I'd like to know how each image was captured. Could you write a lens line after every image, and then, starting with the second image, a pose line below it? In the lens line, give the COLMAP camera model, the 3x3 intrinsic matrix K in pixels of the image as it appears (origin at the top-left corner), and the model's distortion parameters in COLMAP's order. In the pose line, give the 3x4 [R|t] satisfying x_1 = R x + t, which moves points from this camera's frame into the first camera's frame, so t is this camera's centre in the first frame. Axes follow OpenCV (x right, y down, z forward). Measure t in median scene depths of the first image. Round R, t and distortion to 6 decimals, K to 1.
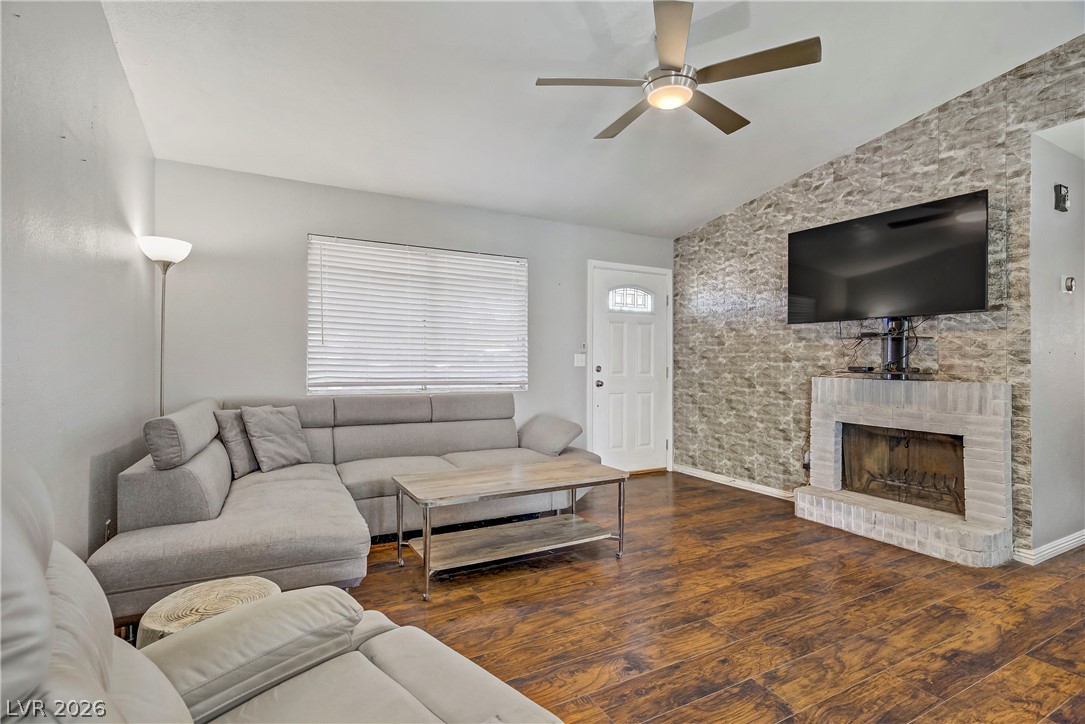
lens RADIAL K [[523.6, 0, 546.5], [0, 523.6, 359.8], [0, 0, 1]] dist [0.002596, -0.000215]
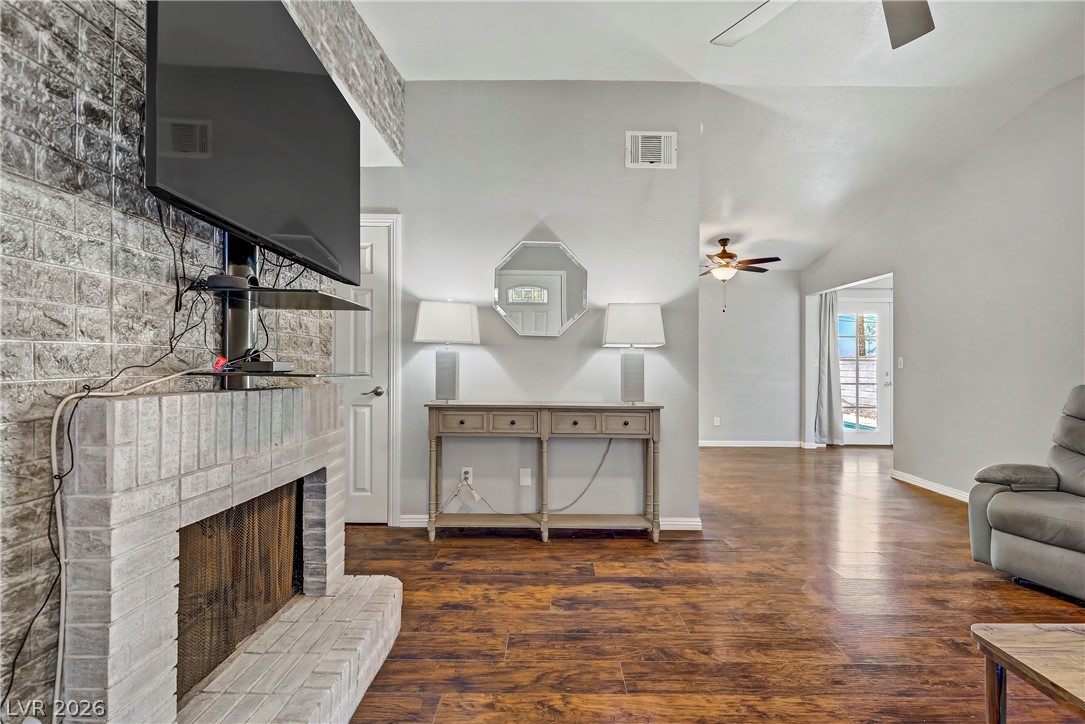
lens RADIAL K [[523.6, 0, 549.2], [0, 523.6, 361.6], [0, 0, 1]] dist [0.002596, -0.000215]
pose [[-0.876485, -0.014025, 0.481224, 0.308450], [-0.018849, 0.999809, -0.005192, 0.017514], [-0.481060, -0.013621, -0.876582, 1.840350]]
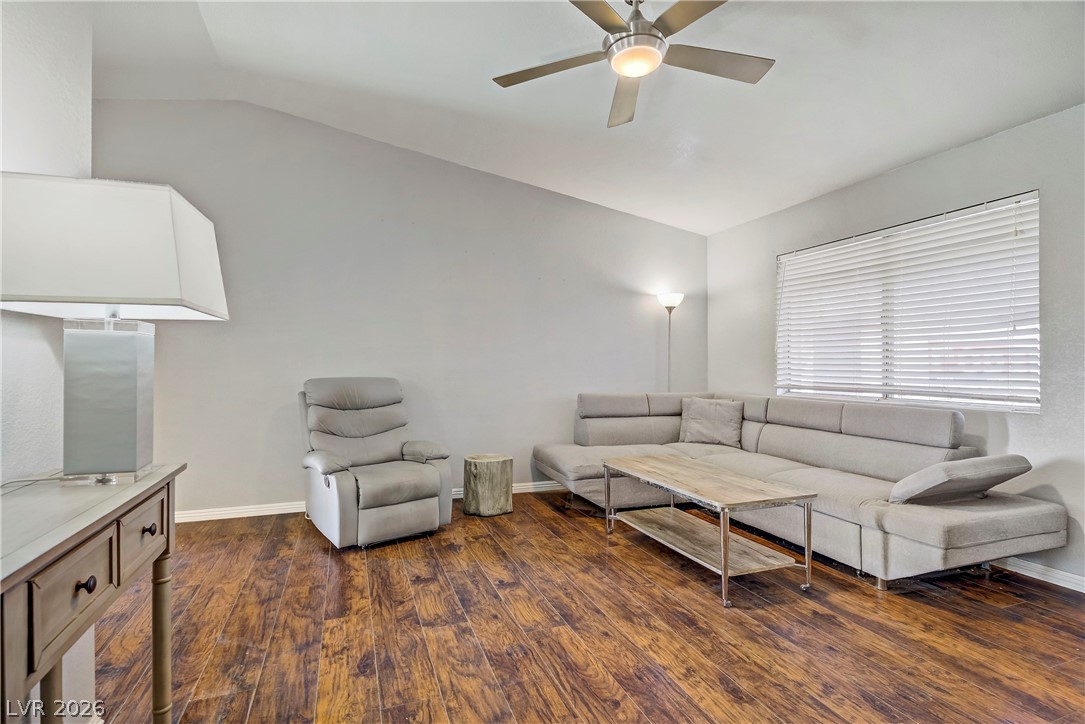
lens RADIAL K [[523.6, 0, 543.1], [0, 523.6, 365.0], [0, 0, 1]] dist [0.002596, -0.000215]
pose [[-0.142825, -0.009804, -0.989699, 1.184143], [0.001280, 0.999948, -0.010090, 0.018352], [0.989747, -0.002708, -0.142805, 1.013148]]
